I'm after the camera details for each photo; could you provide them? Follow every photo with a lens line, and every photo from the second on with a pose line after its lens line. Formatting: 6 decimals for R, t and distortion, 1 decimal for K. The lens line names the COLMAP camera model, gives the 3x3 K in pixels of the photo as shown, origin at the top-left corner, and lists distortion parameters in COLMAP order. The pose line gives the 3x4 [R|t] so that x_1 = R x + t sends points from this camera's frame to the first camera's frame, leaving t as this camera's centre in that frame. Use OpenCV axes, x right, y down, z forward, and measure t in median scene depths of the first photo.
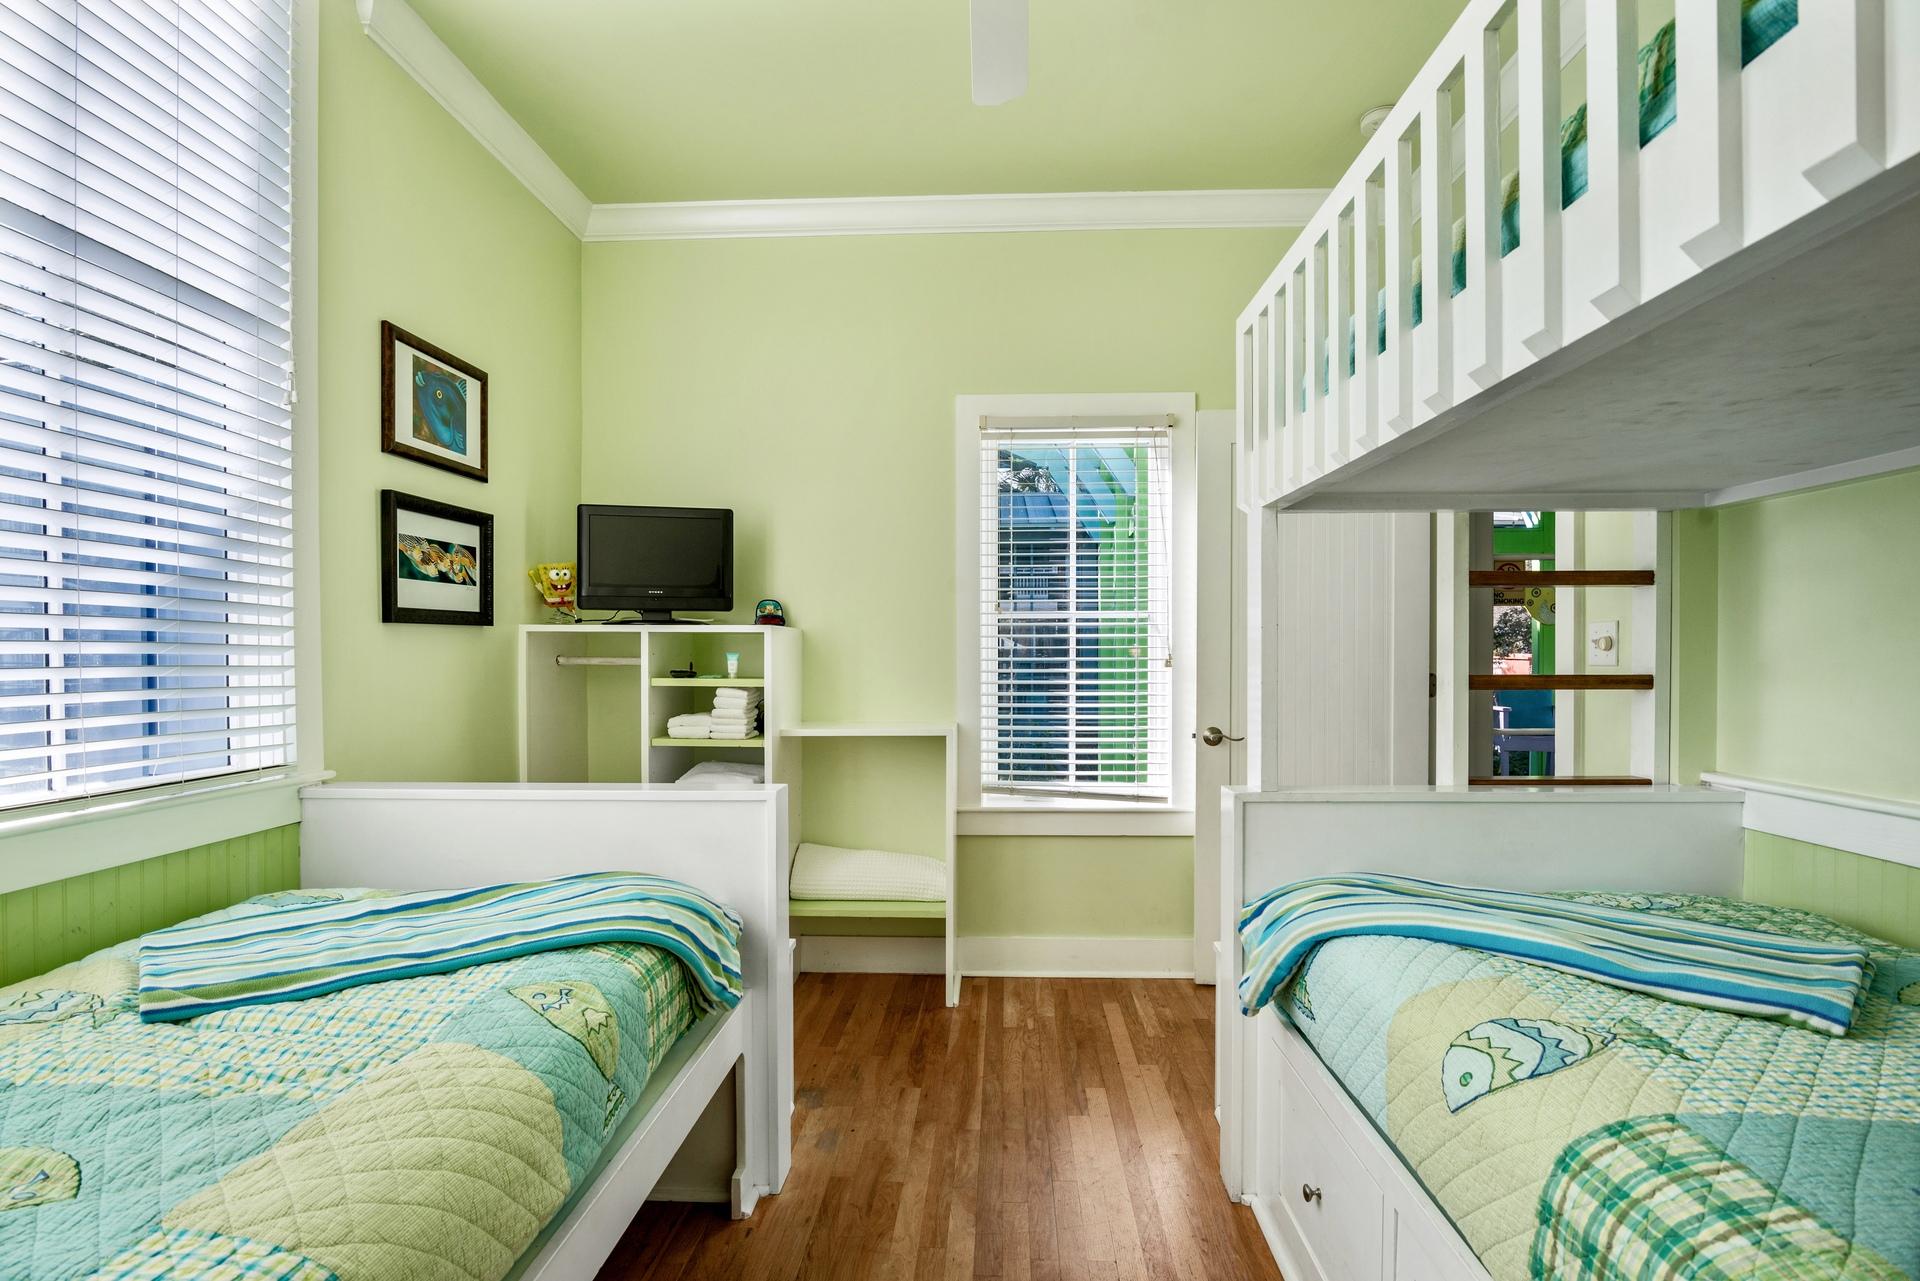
lens RADIAL K [[953.7, 0, 960.0], [0, 953.7, 640.5], [0, 0, 1]] dist [-0.001352, -0.000337]
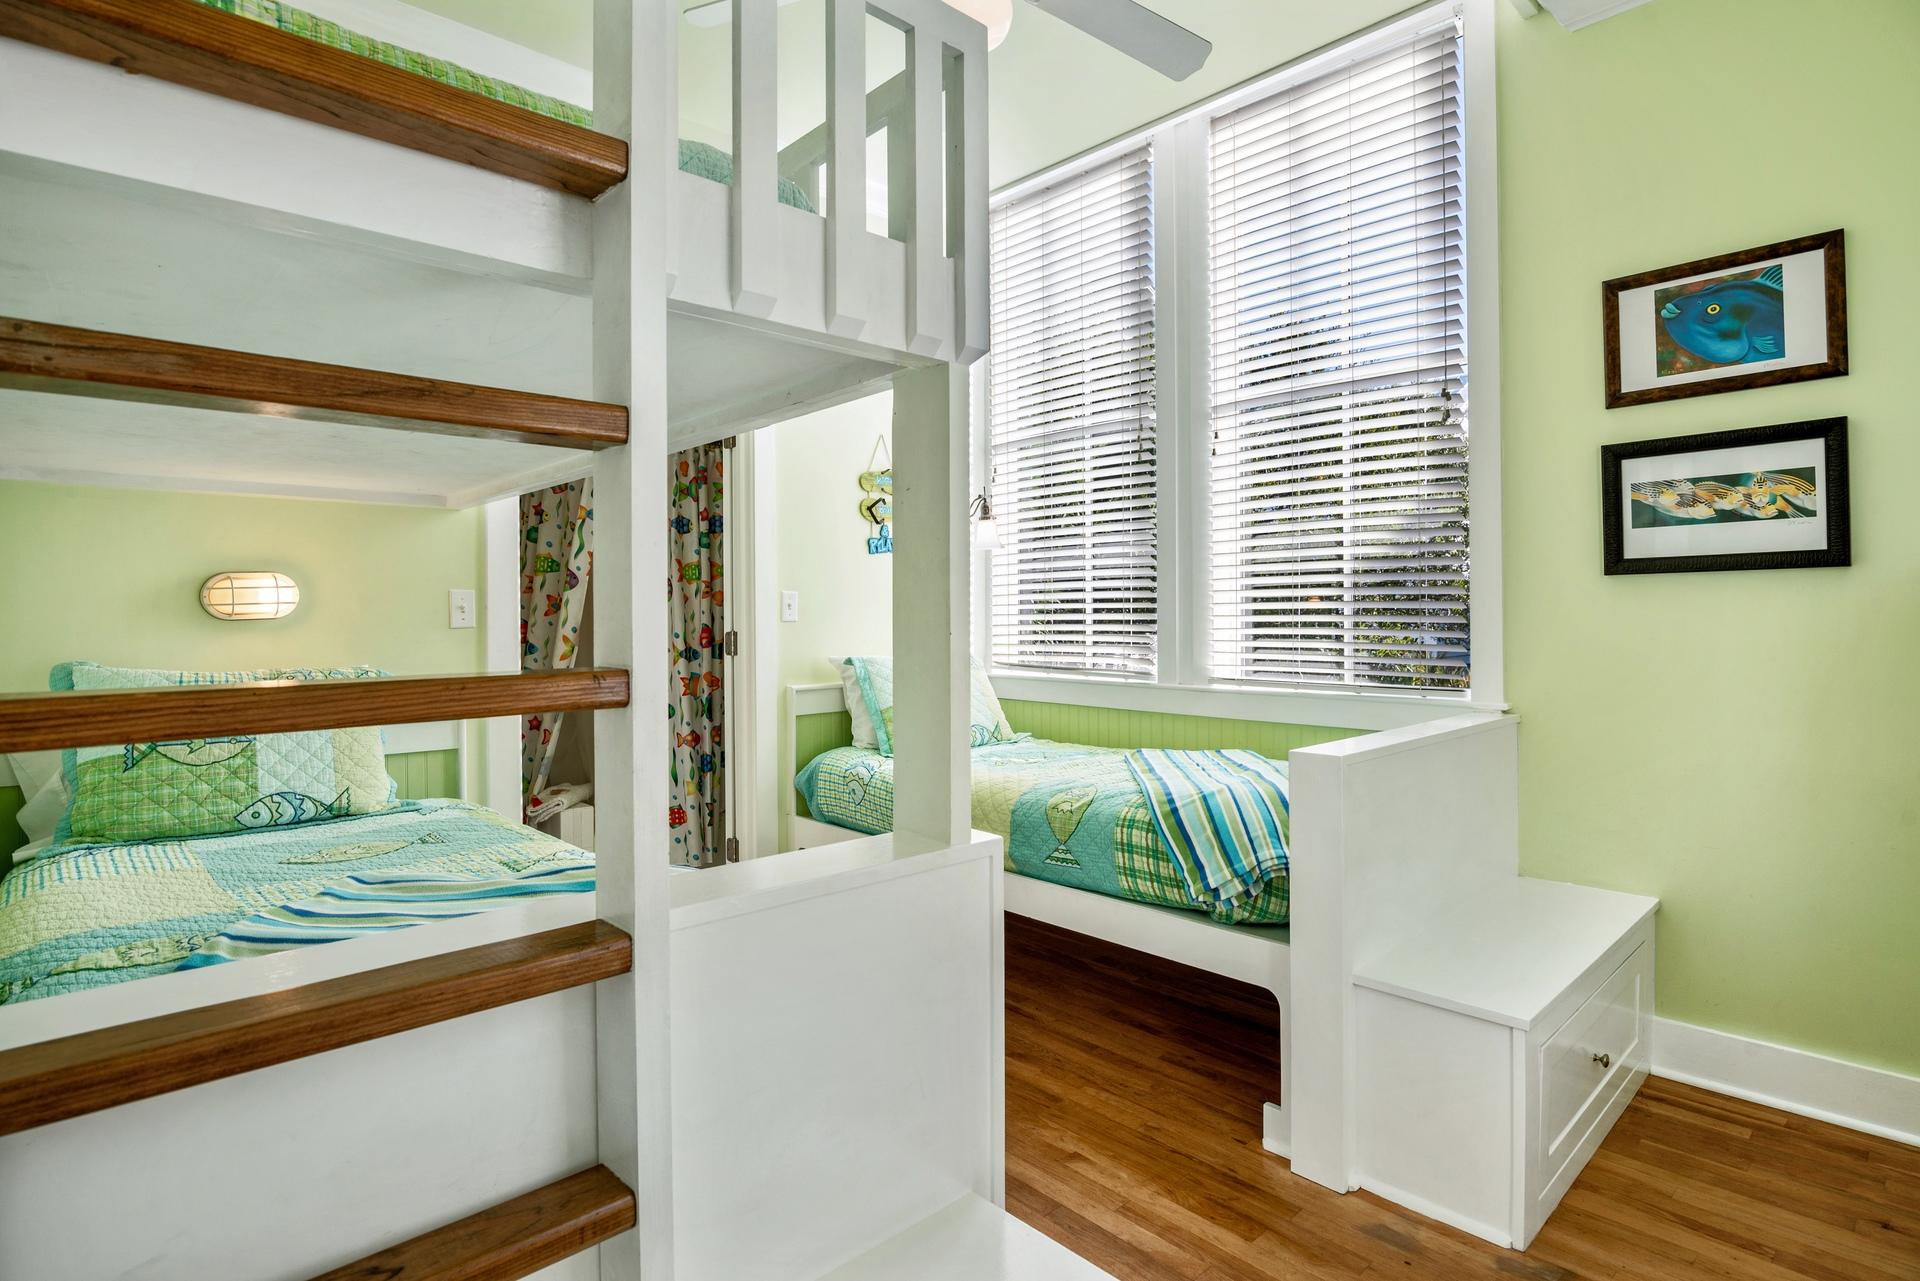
lens RADIAL K [[966.1, 0, 952.1], [0, 966.1, 583.8], [0, 0, 1]] dist [-0.017142, 0.000039]
pose [[-0.700462, -0.017682, -0.713471, 0.580396], [0.012787, 0.999222, -0.037317, 0.018721], [0.713575, -0.035262, -0.699691, 1.130404]]
